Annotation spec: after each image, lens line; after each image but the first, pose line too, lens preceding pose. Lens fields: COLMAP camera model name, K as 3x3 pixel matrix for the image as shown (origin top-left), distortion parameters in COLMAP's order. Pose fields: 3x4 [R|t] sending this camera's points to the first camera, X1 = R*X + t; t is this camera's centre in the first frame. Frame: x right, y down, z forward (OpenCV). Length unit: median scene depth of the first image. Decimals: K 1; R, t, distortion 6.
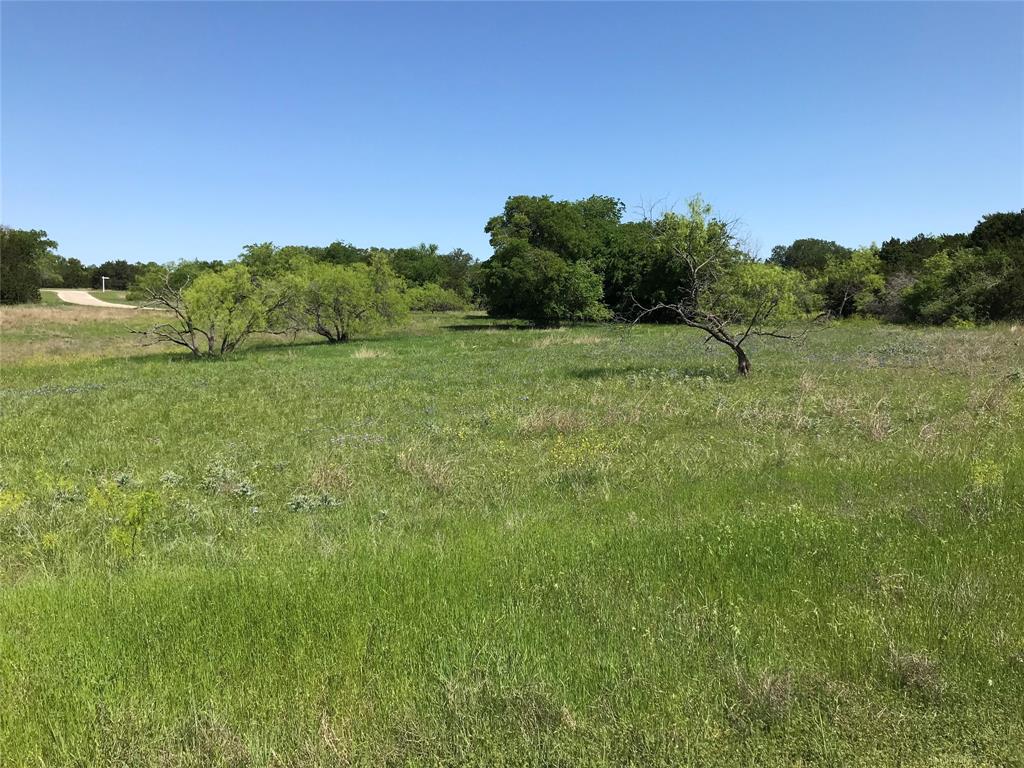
lens RADIAL K [[871.3, 0, 506.7], [0, 871.3, 383.3], [0, 0, 1]] dist [0.142149, -0.259953]
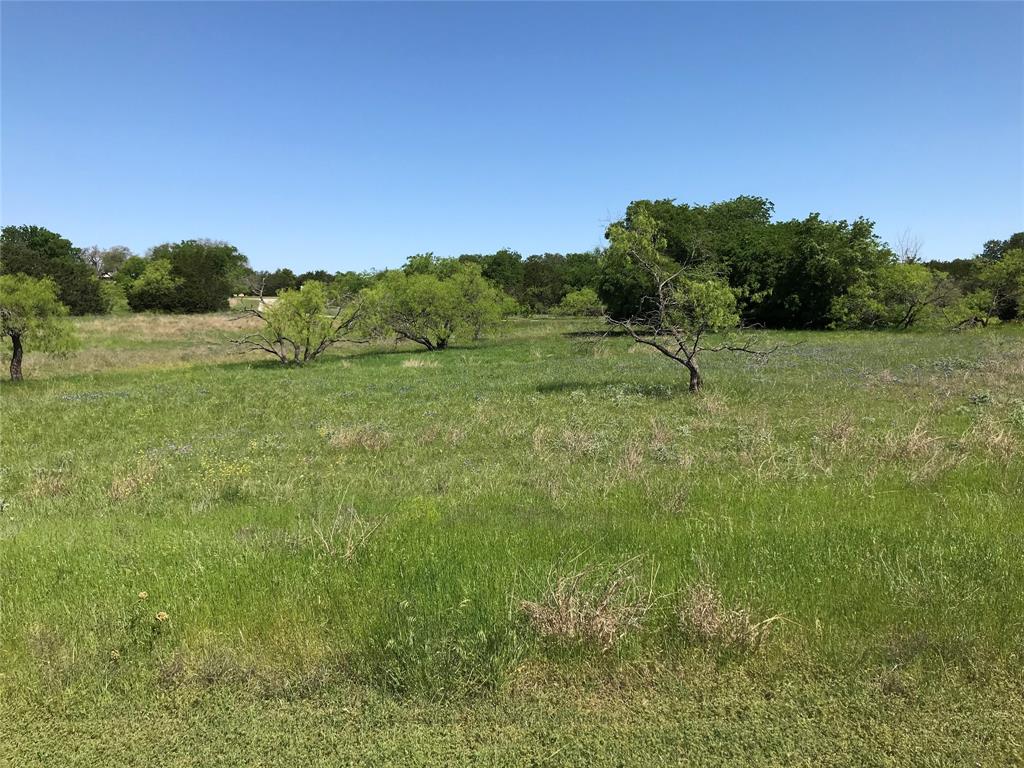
lens RADIAL K [[871.3, 0, 506.7], [0, 871.3, 383.3], [0, 0, 1]] dist [0.142149, -0.259953]
pose [[0.973482, 0.012405, -0.228425, 0.088817], [-0.013238, 0.999910, -0.002117, -0.004384], [0.228379, 0.005084, 0.973559, 0.006250]]
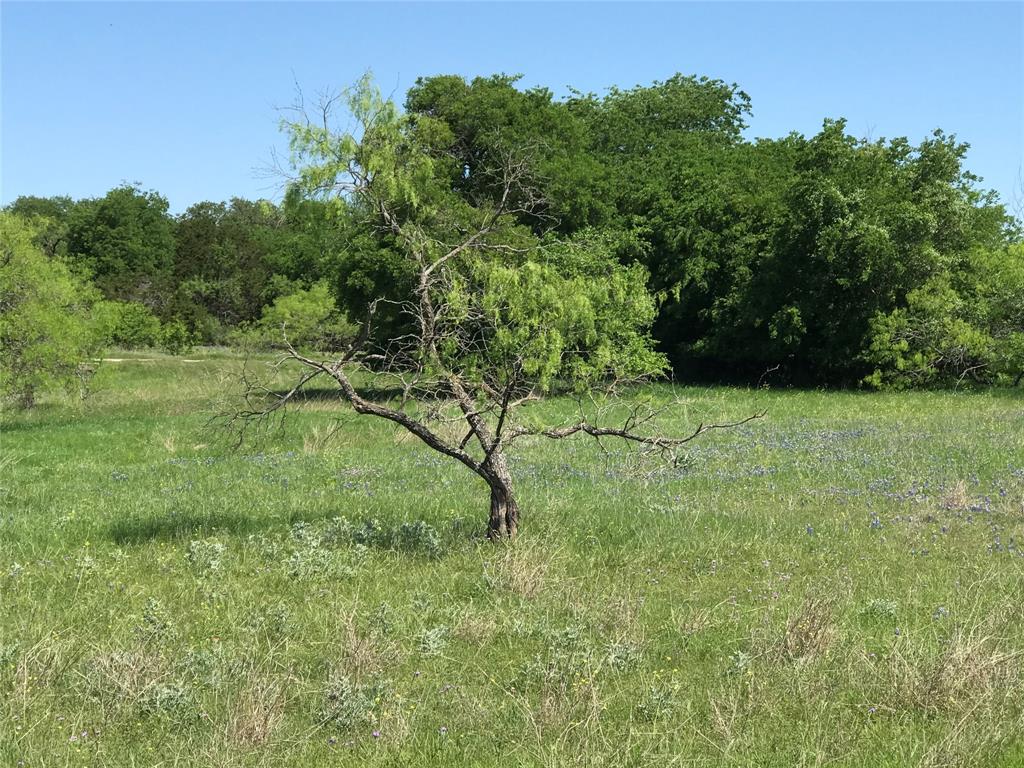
lens RADIAL K [[2102.0, 0, 512.0], [0, 2102.0, 384.0], [0, 0, 1]] dist [0.165633, 0.211180]
pose [[0.997998, 0.005157, -0.063029, 0.104064], [-0.009333, 0.997766, -0.066148, -0.005124], [0.062547, 0.066604, 0.995817, 0.028242]]
